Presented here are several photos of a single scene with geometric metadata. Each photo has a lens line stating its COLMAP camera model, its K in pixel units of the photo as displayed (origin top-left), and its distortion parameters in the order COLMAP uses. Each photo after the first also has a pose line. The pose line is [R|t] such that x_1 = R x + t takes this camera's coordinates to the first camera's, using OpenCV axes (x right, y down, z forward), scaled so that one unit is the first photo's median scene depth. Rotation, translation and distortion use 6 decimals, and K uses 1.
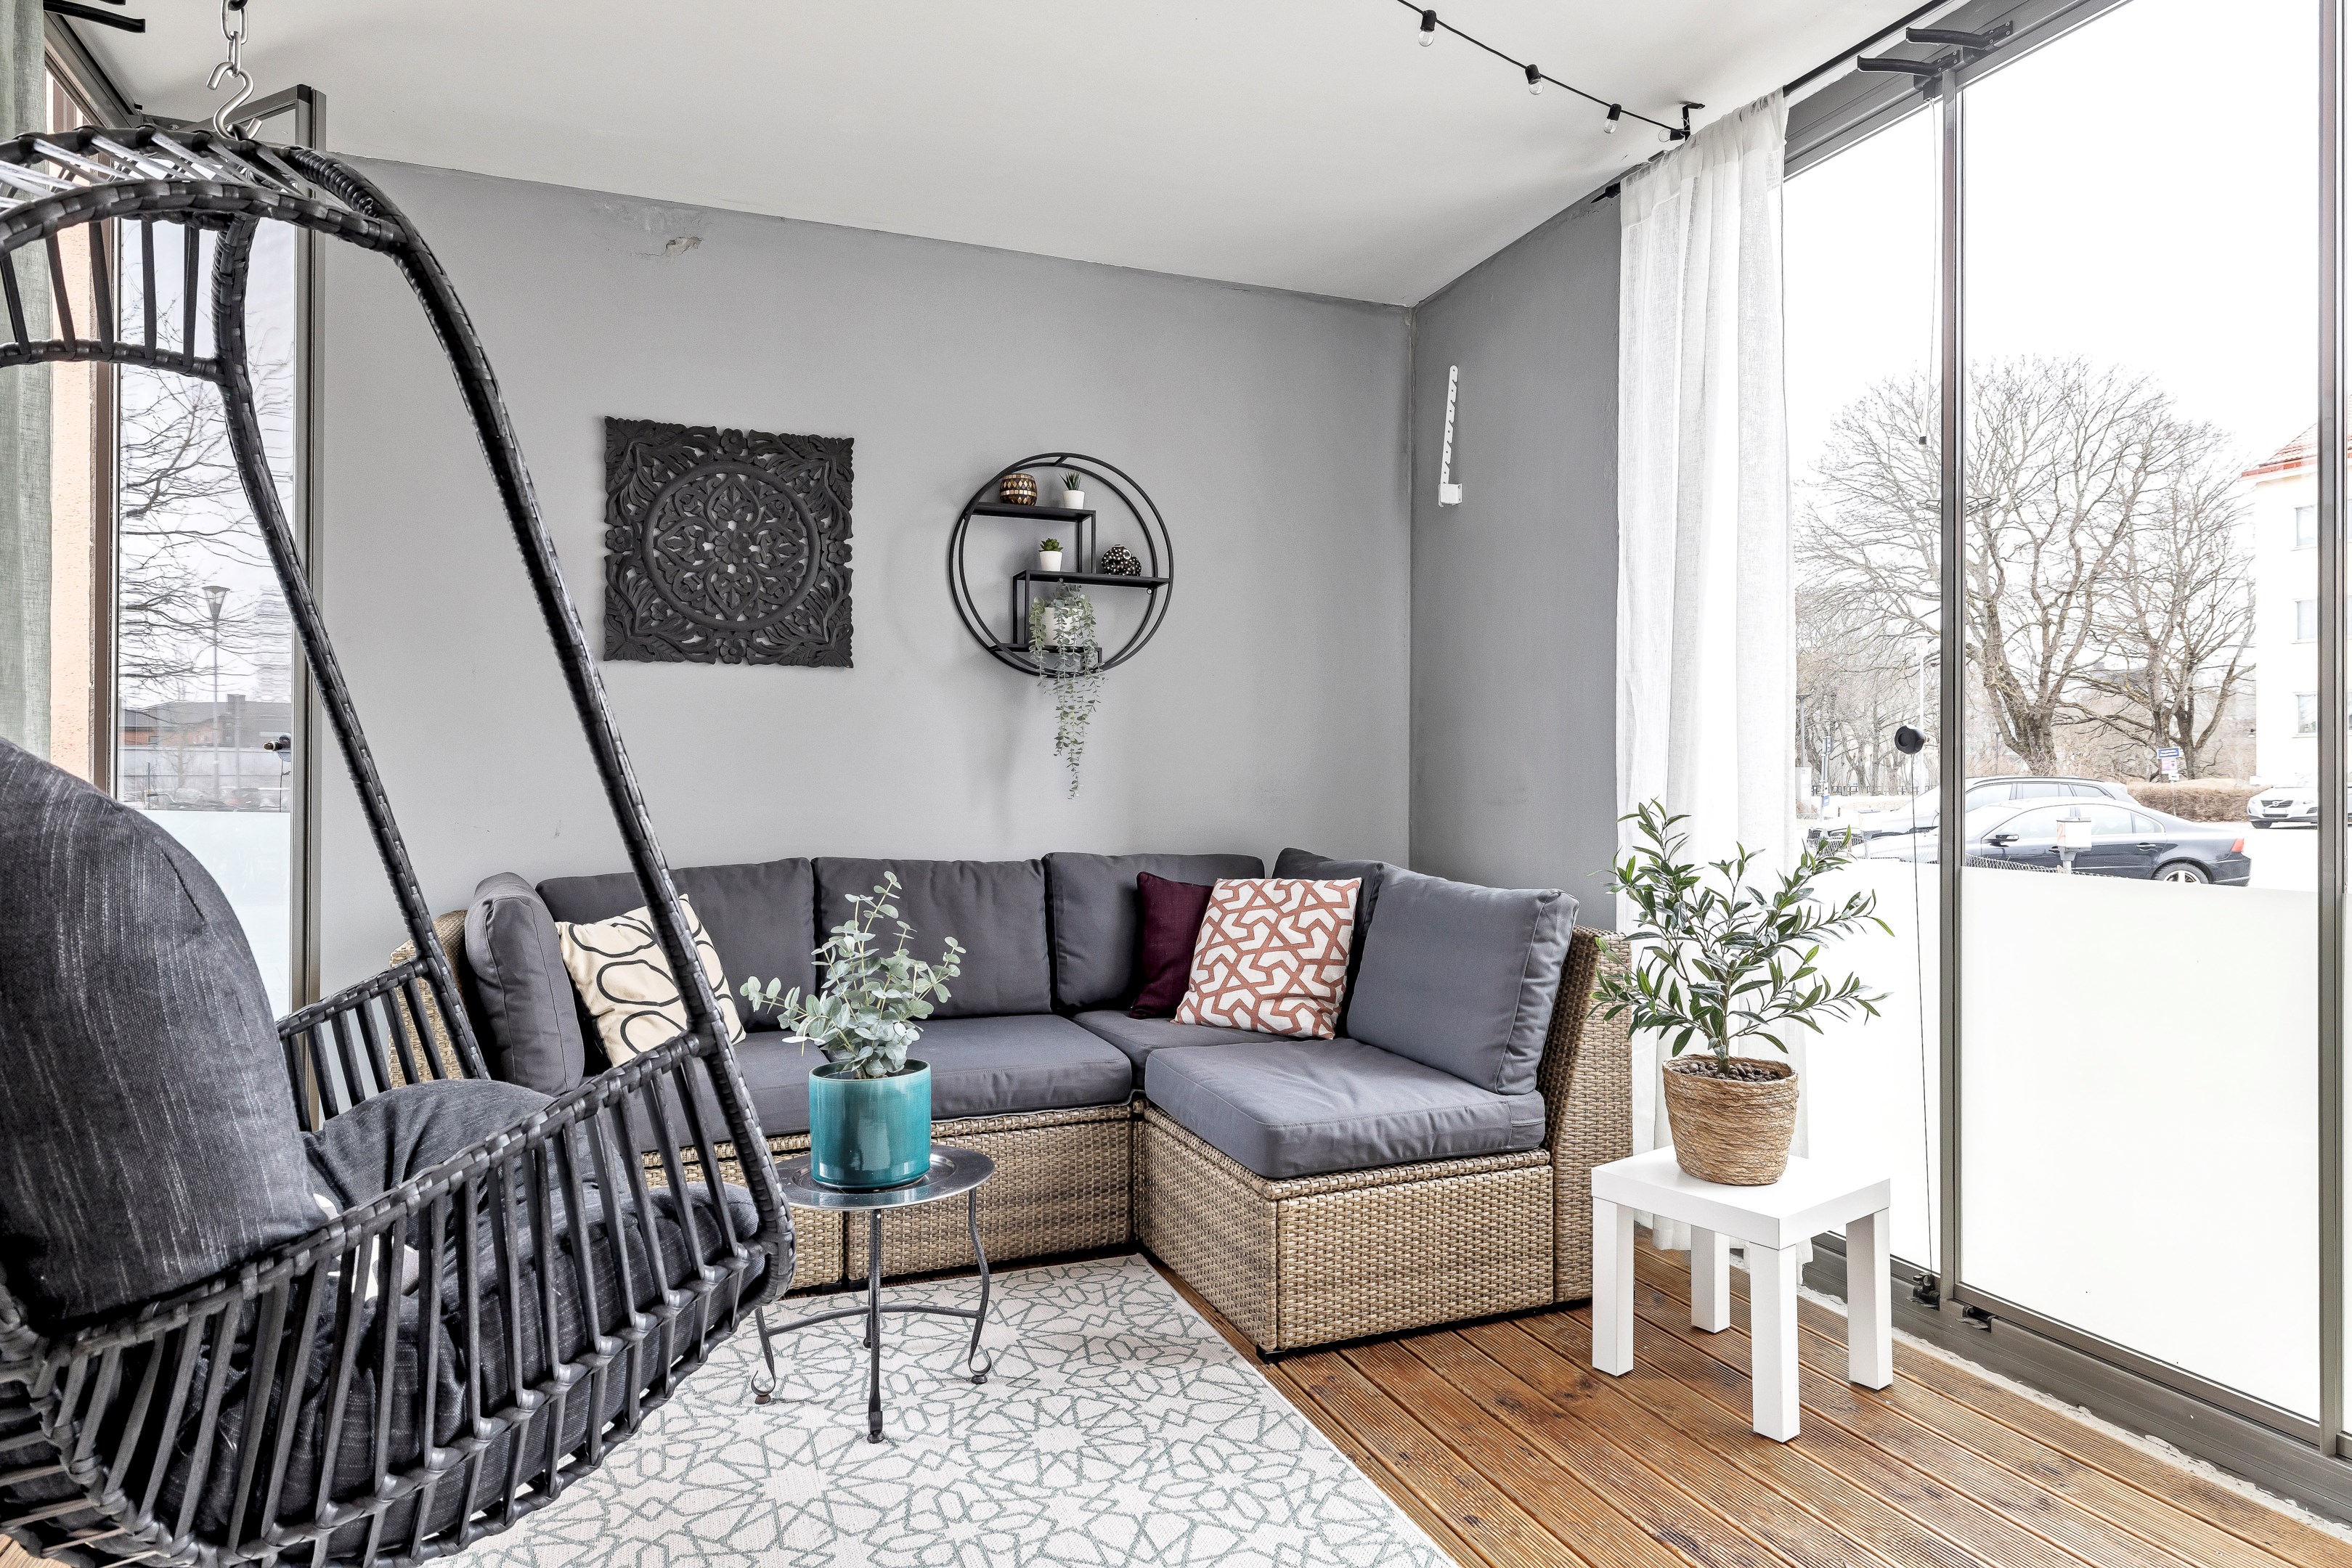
lens RADIAL K [[1393.2, 0, 1181.0], [0, 1393.2, 770.0], [0, 0, 1]] dist [0.001868, -0.001901]
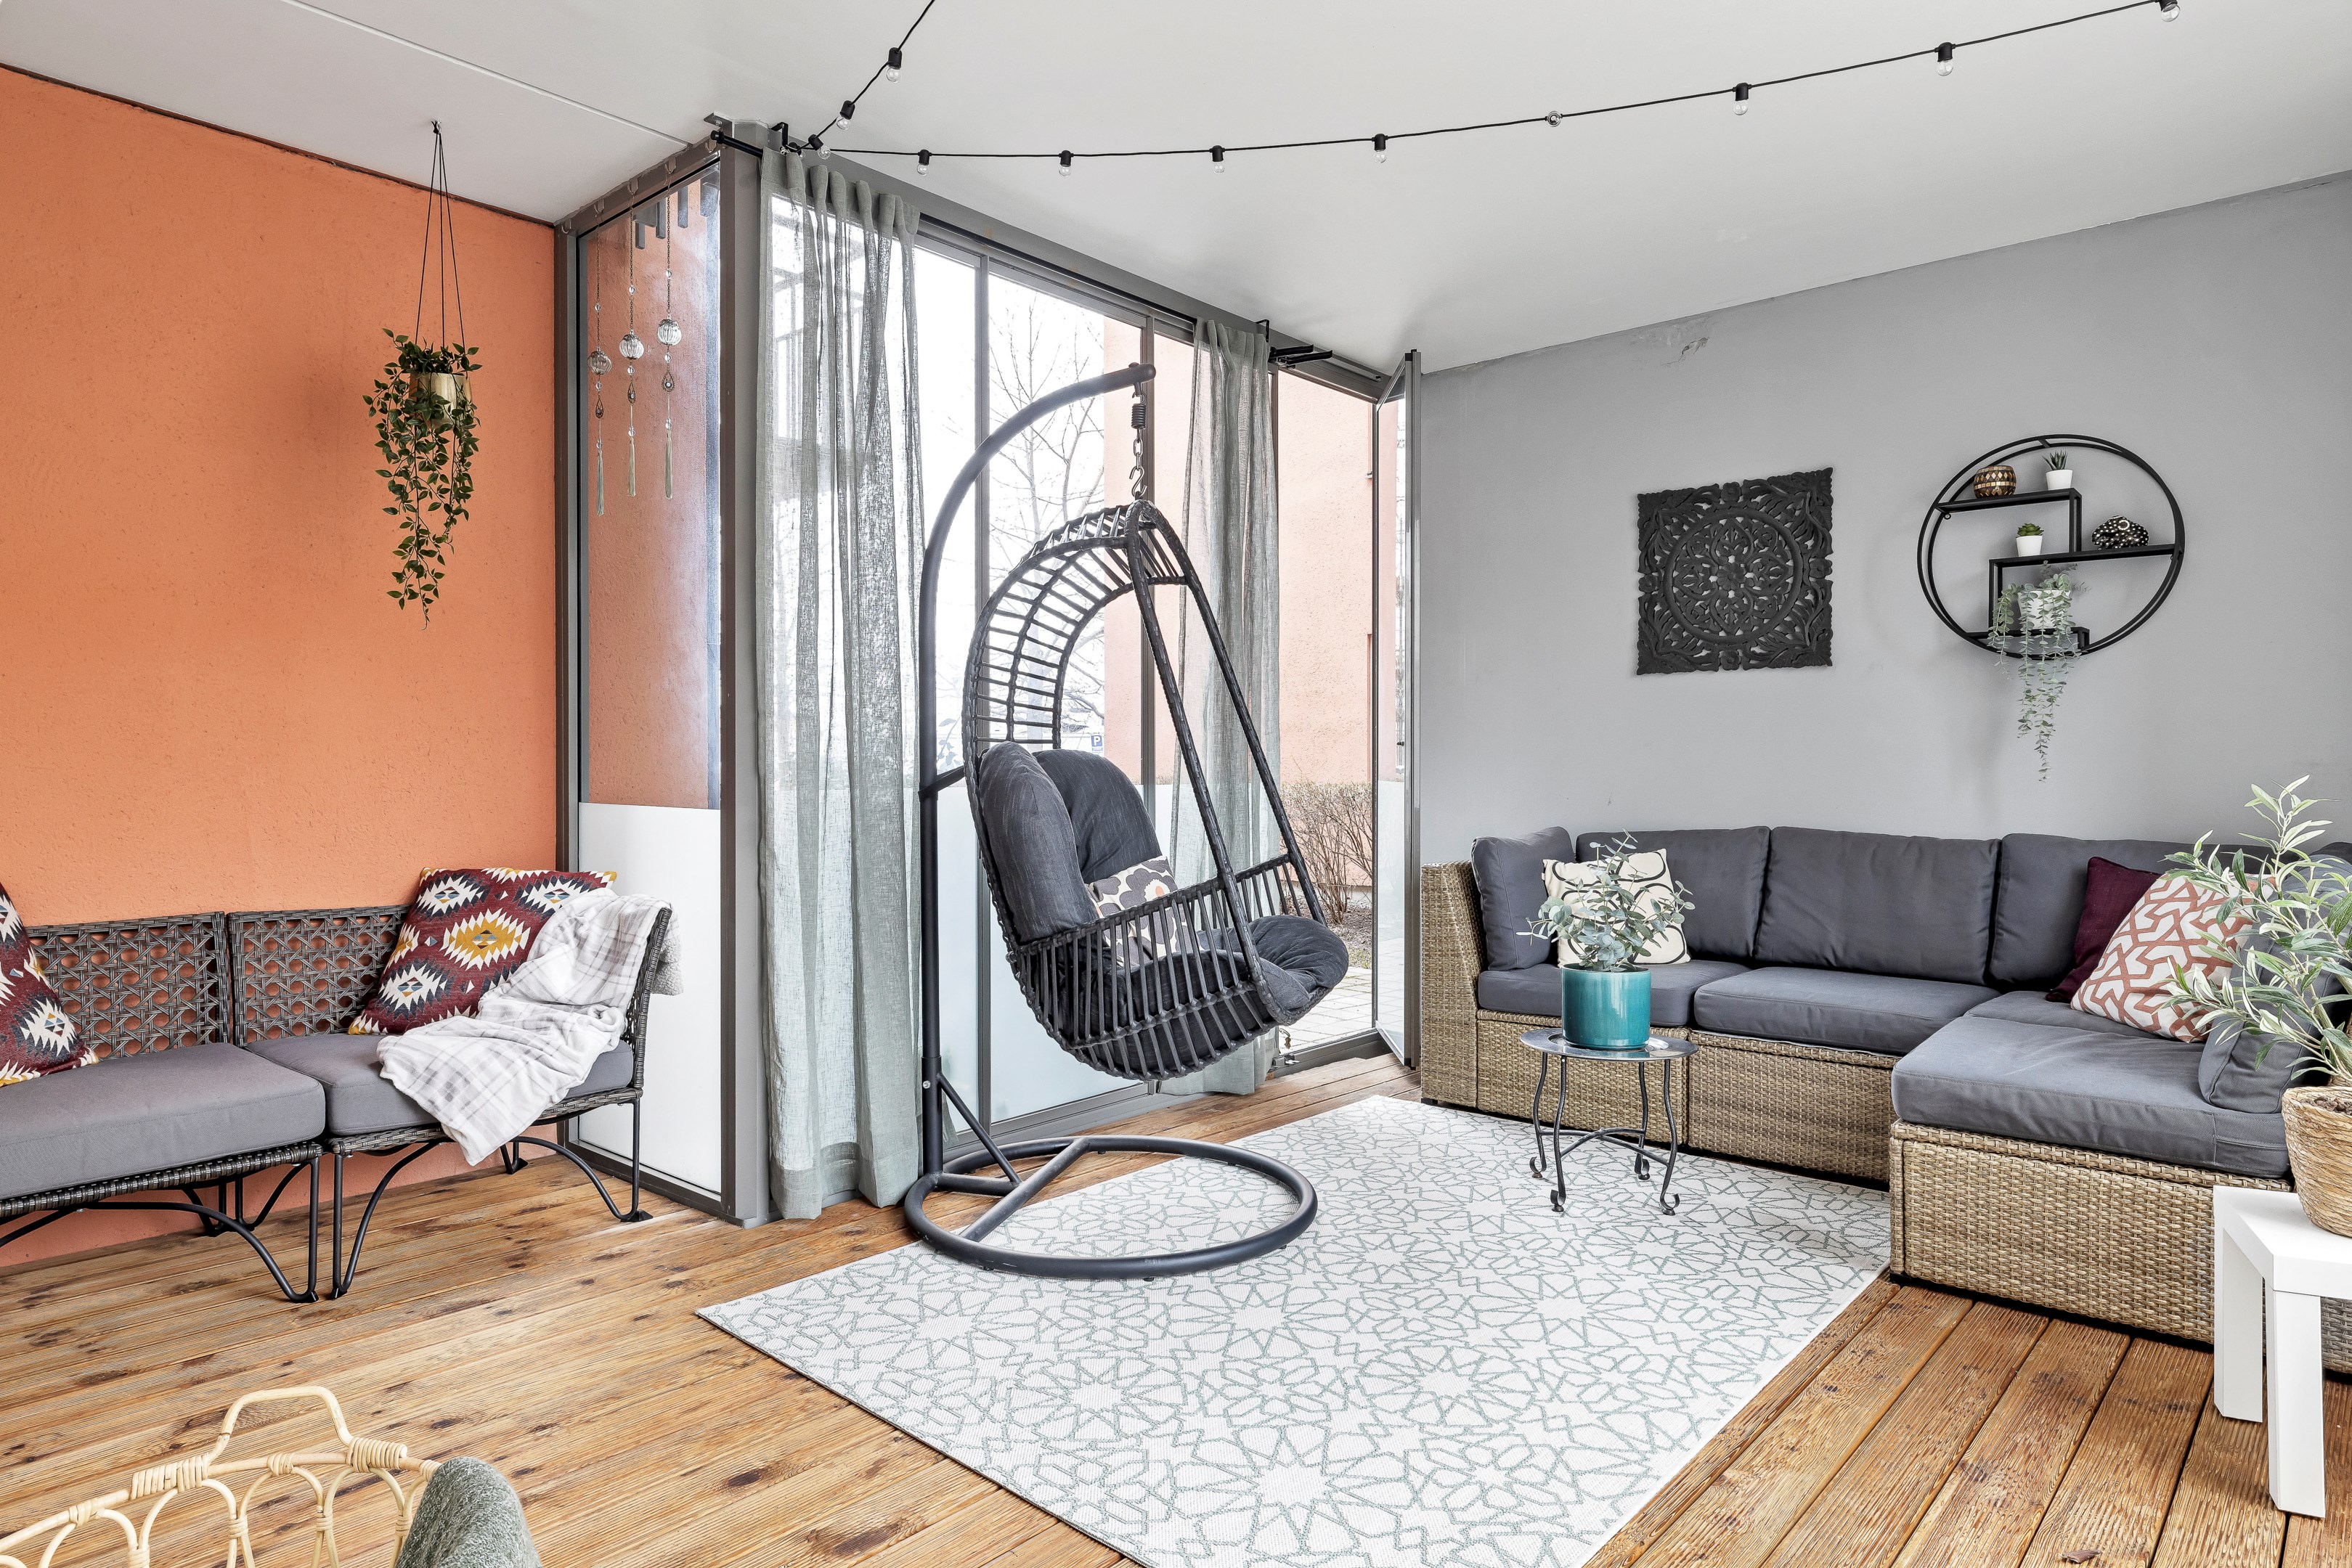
lens RADIAL K [[1393.2, 0, 1159.7], [0, 1393.2, 764.9], [0, 0, 1]] dist [0.001868, -0.001901]
pose [[0.441245, -0.000905, -0.897386, 0.611233], [0.006252, 0.999978, 0.002066, 0.003385], [0.897365, -0.006522, 0.441241, -0.014594]]
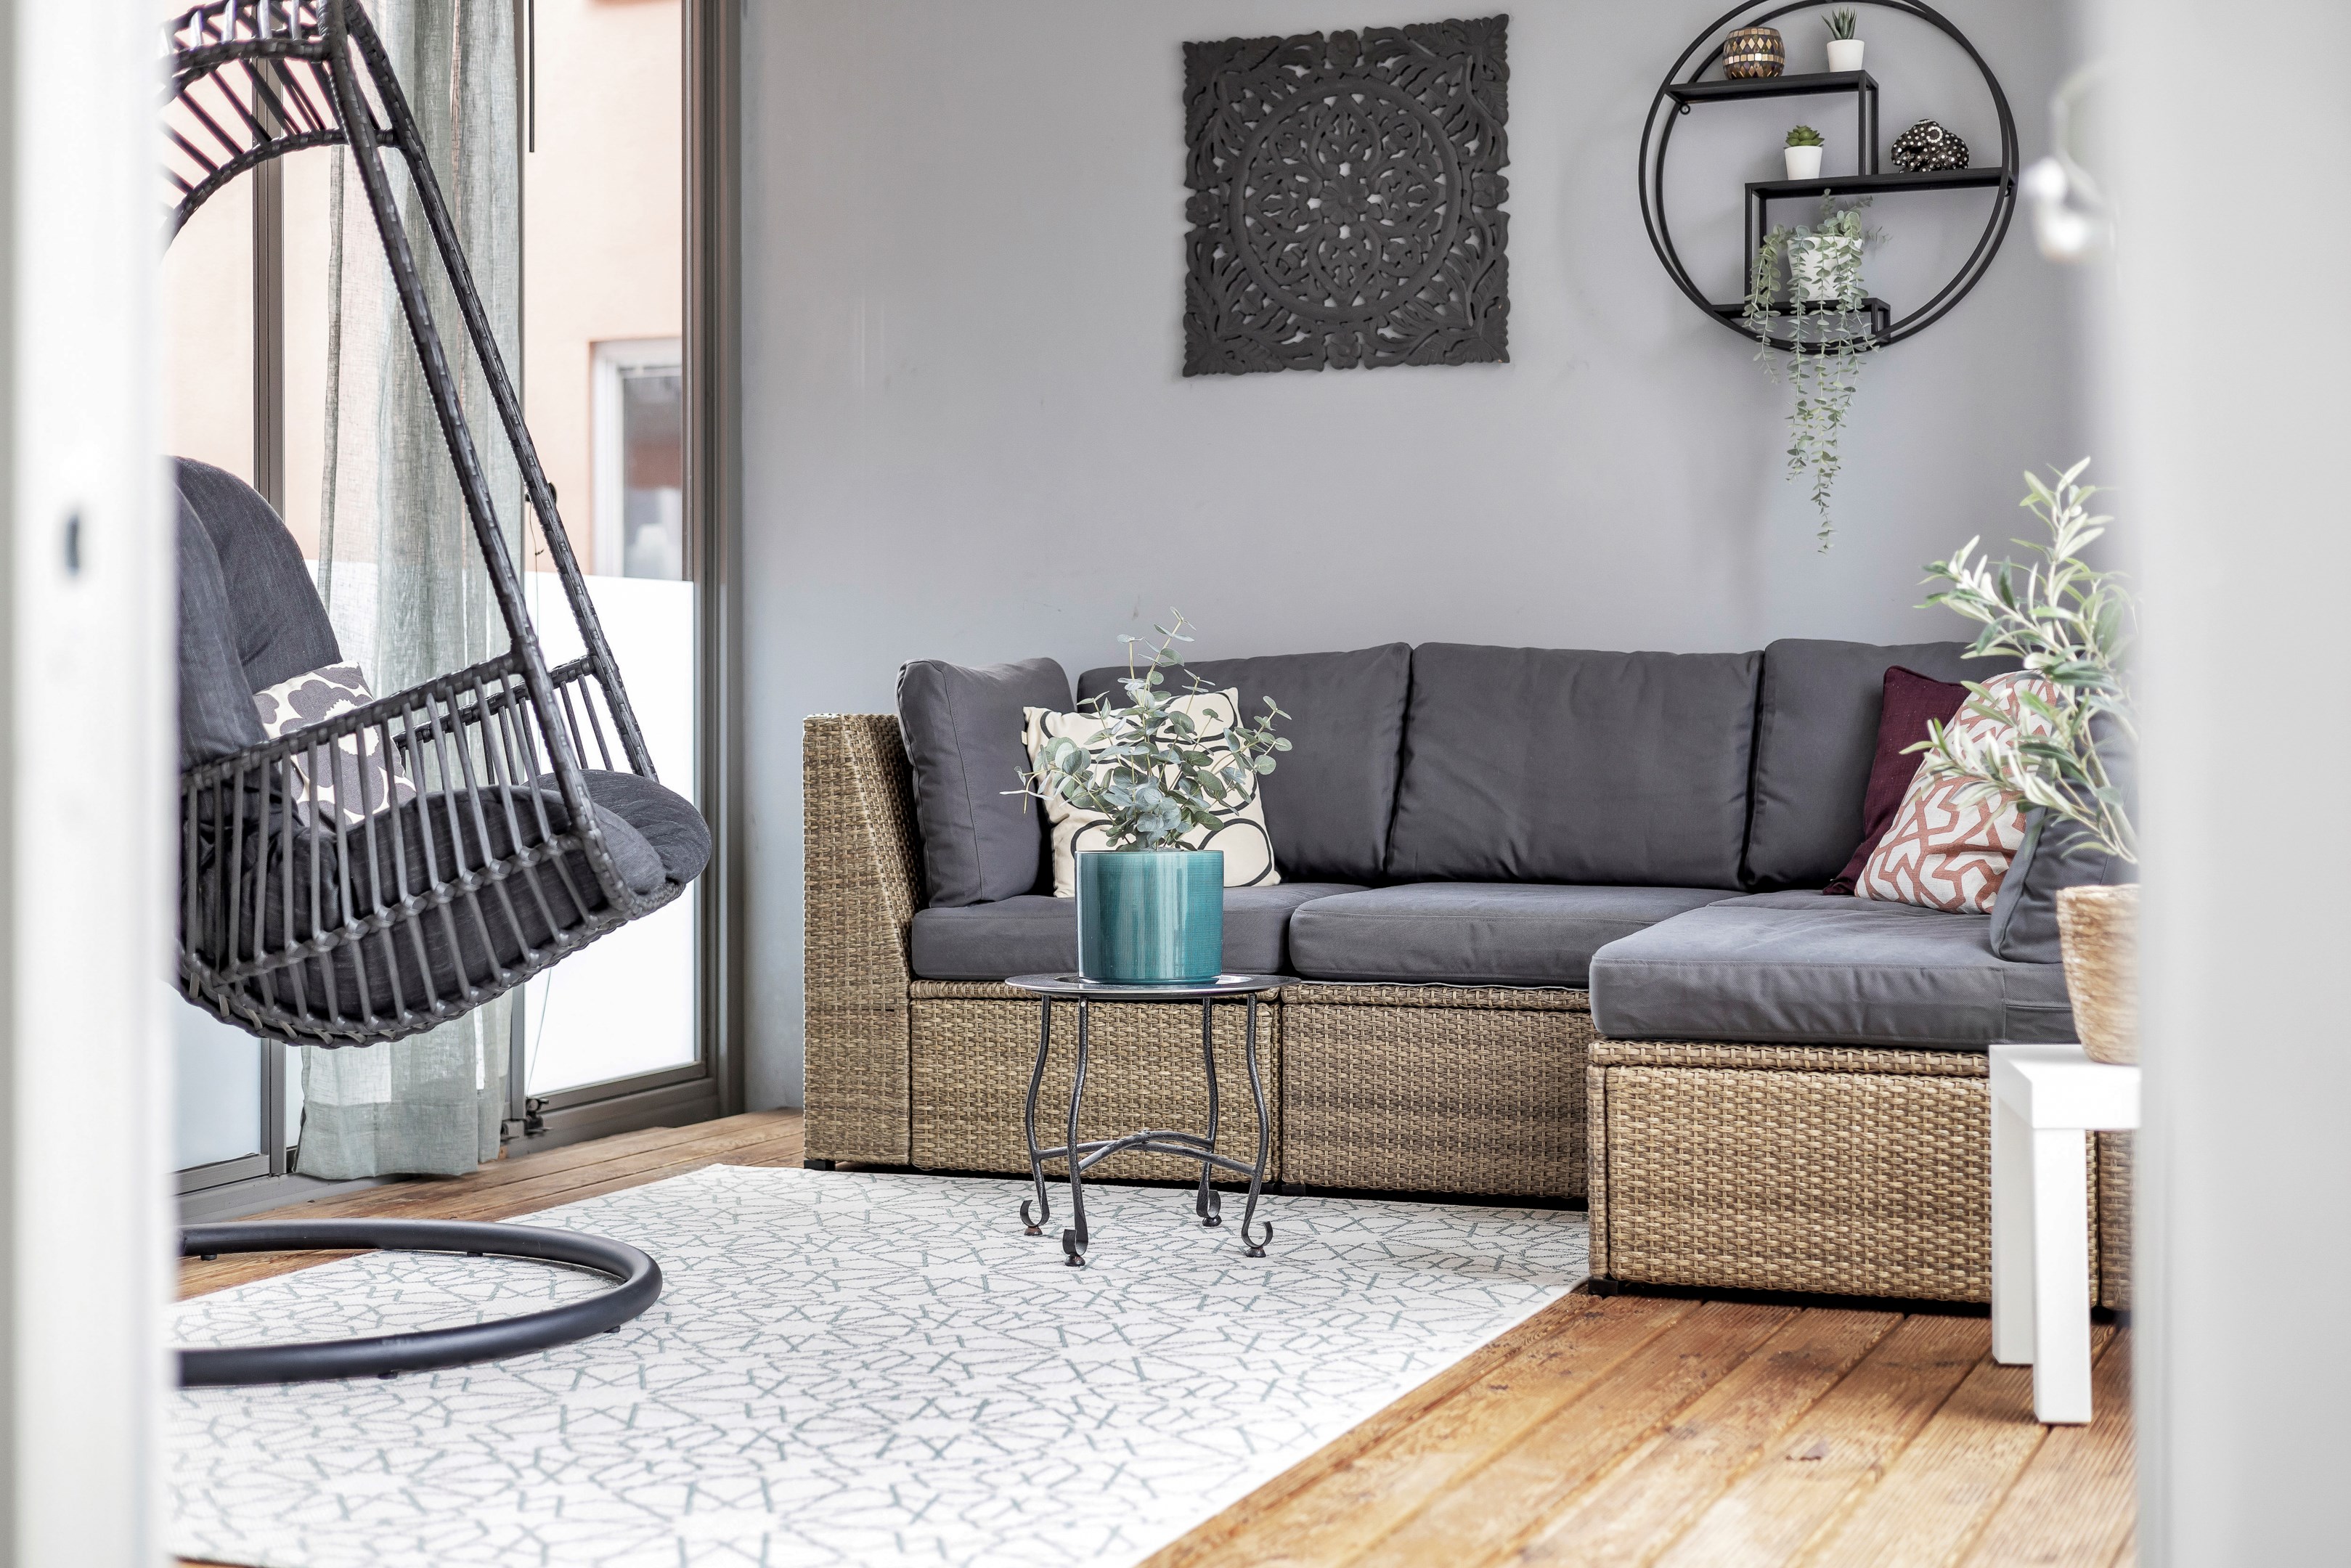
lens RADIAL K [[3401.9, 0, 1208.8], [0, 3401.9, 674.3], [0, 0, 1]] dist [0.001296, 0.000000]
pose [[0.724681, -0.011036, -0.688997, 0.843805], [0.009434, 0.999937, -0.006093, 0.090958], [0.689020, -0.002084, 0.724739, -0.291322]]
